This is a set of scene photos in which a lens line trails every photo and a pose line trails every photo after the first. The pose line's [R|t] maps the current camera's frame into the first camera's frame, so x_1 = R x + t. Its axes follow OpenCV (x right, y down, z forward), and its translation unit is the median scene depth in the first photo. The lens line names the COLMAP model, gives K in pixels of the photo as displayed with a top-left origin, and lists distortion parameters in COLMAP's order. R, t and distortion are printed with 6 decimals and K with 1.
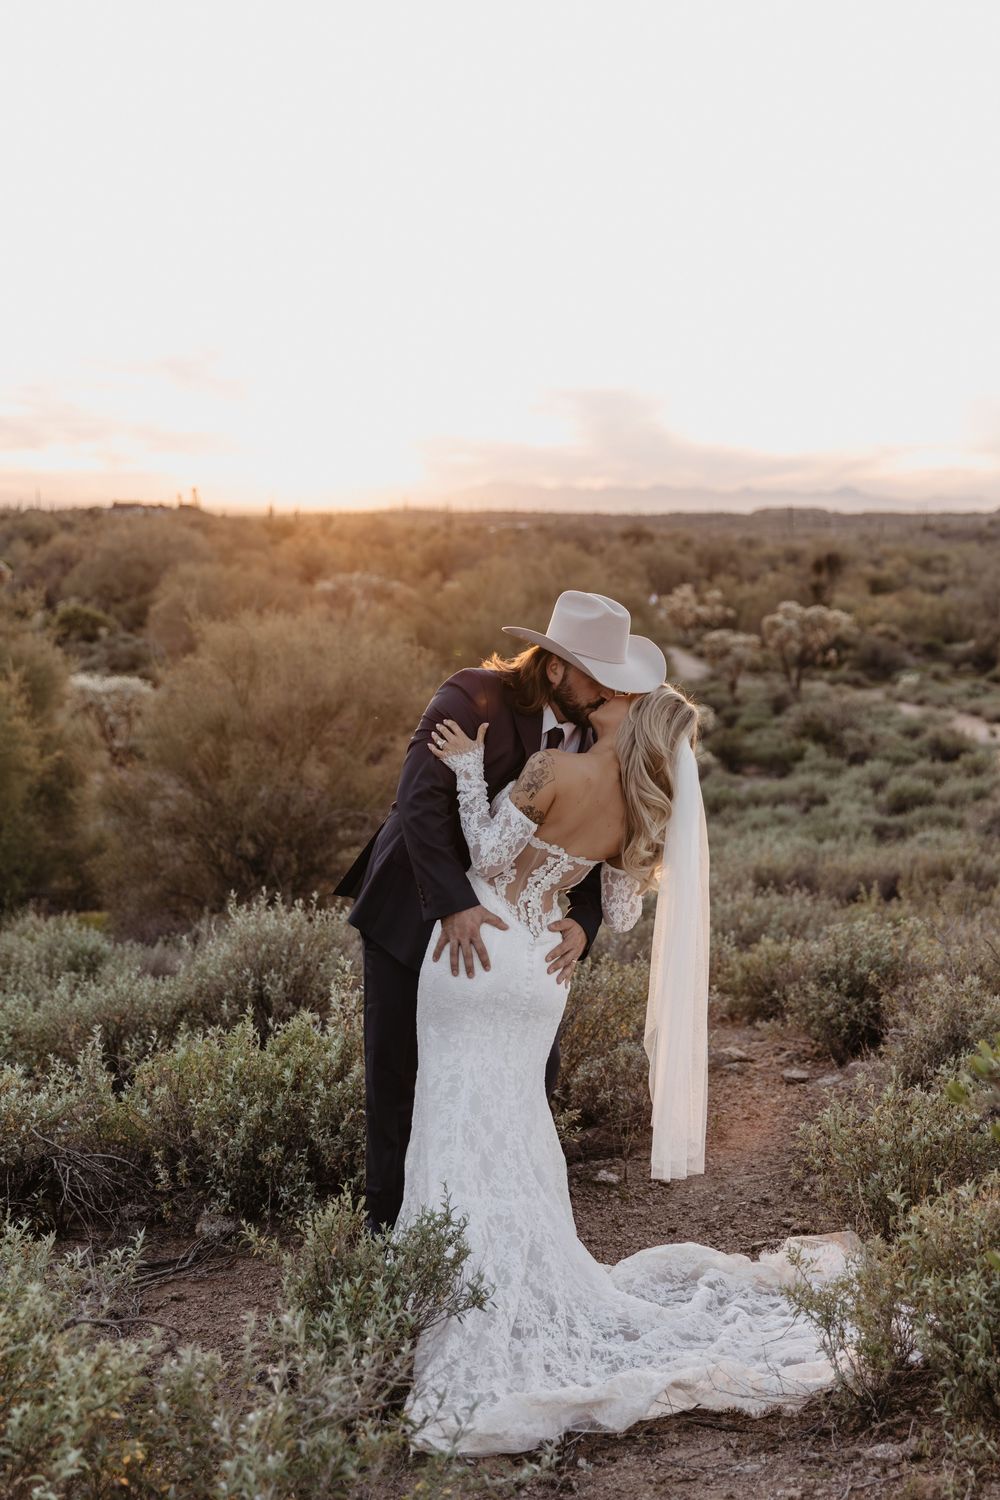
lens RADIAL K [[2132.2, 0, 589.6], [0, 2132.2, 750.6], [0, 0, 1]] dist [0.014958, -0.016759]
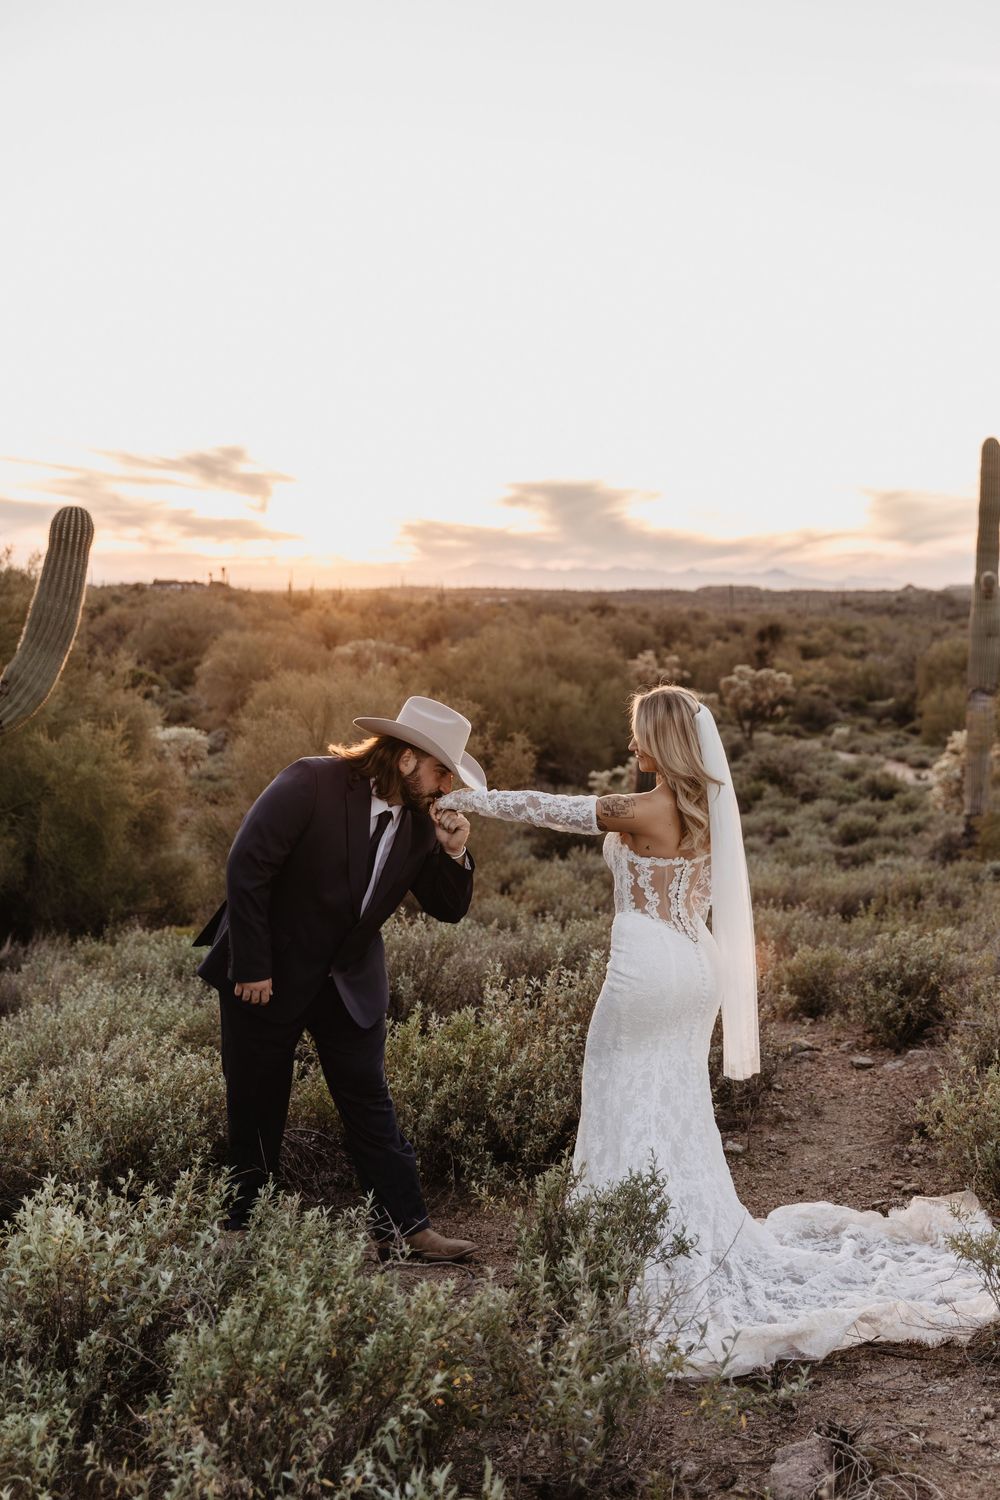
lens RADIAL K [[1818.0, 0, 560.9], [0, 1818.0, 745.0], [0, 0, 1]] dist [0.007795, -0.003511]
pose [[0.999769, 0.001561, 0.021419, -0.032946], [-0.000990, 0.999645, -0.026620, 0.001596], [-0.021453, 0.026593, 0.999416, -0.001746]]
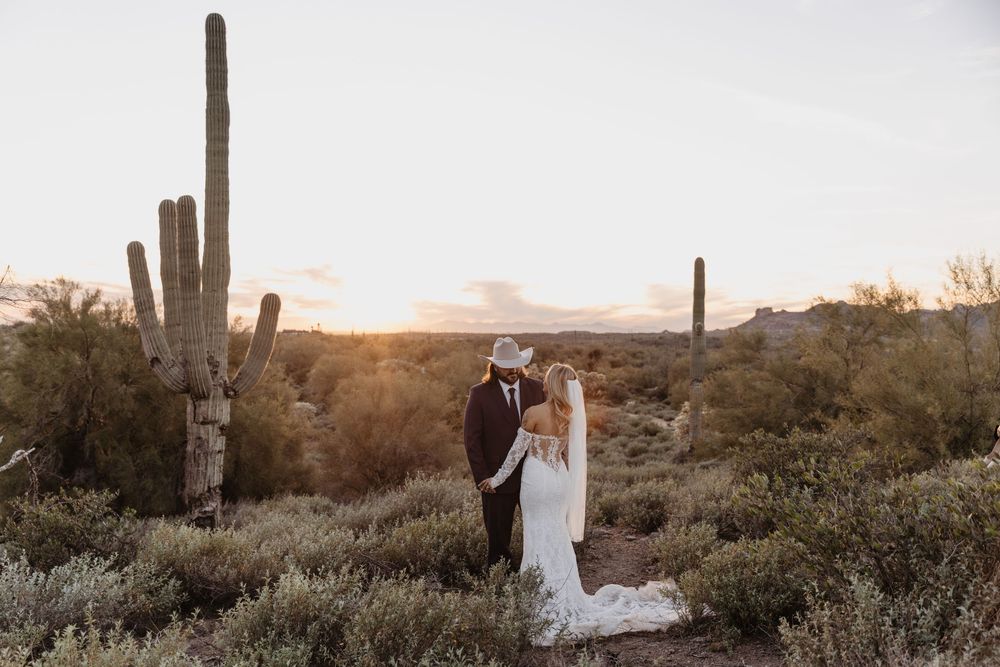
lens RADIAL K [[963.4, 0, 494.5], [0, 963.4, 354.6], [0, 0, 1]] dist [0.022048, -0.000174]
pose [[0.999590, -0.002845, 0.028500, -0.037954], [0.005449, 0.995769, -0.091725, 0.012514], [-0.028118, 0.091843, 0.995376, -0.073486]]
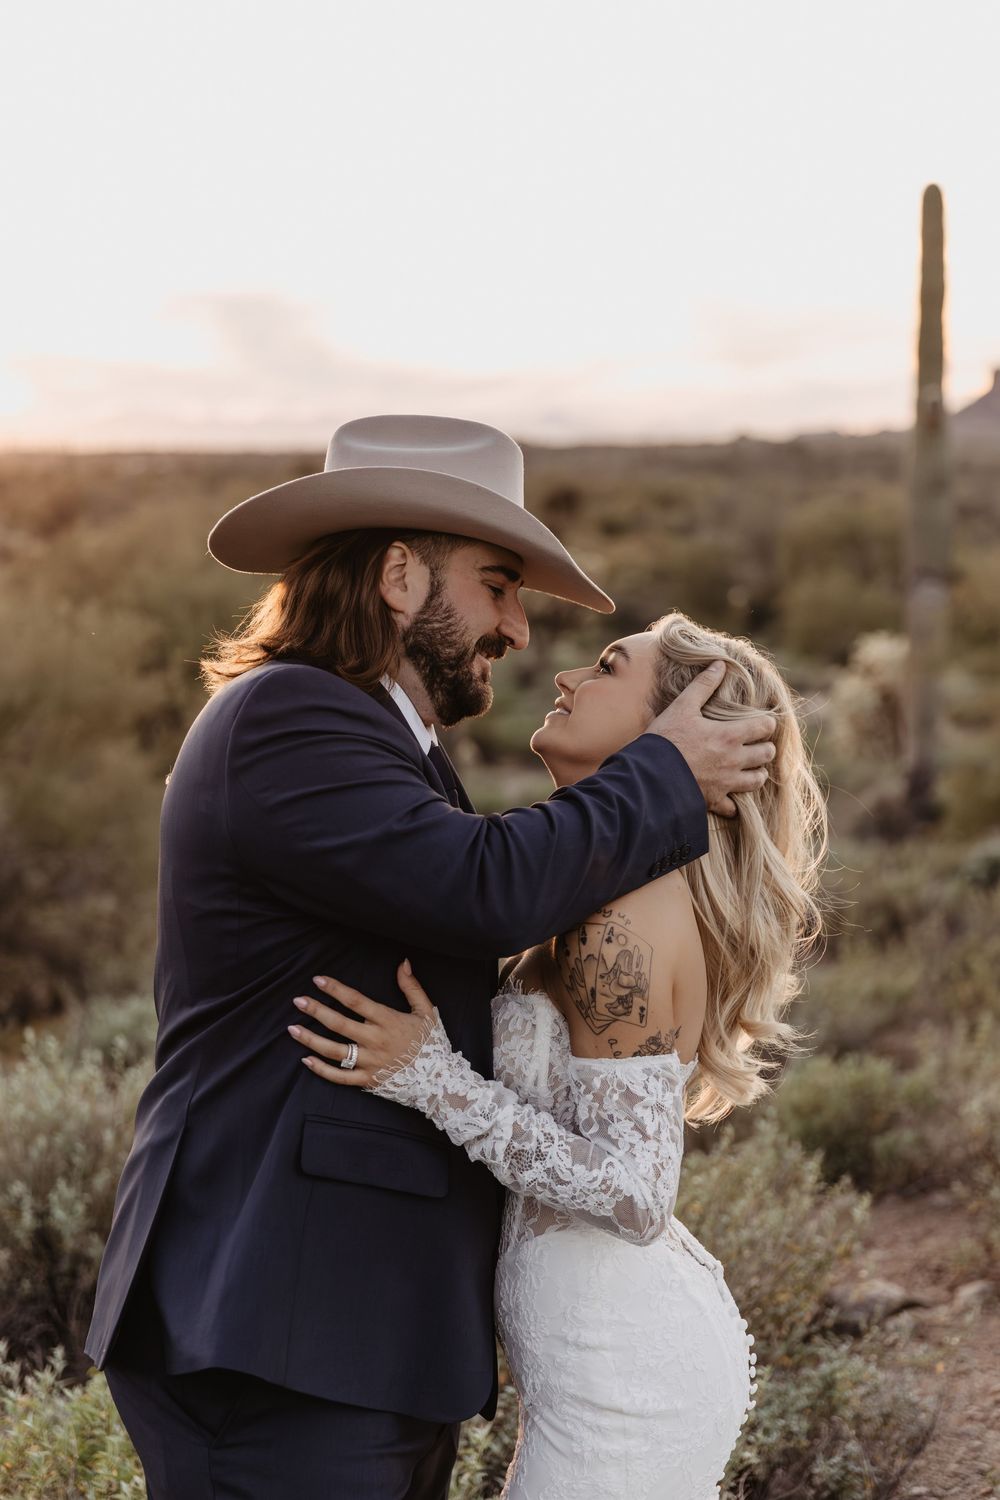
lens RADIAL K [[2406.0, 0, 500.2], [0, 2406.0, 750.1], [0, 0, 1]] dist [0.012859, 0.026879]
pose [[0.990659, -0.036242, 0.131455, -0.044305], [0.035011, 0.999319, 0.011667, -0.006681], [-0.131789, -0.006956, 0.991253, 0.134168]]
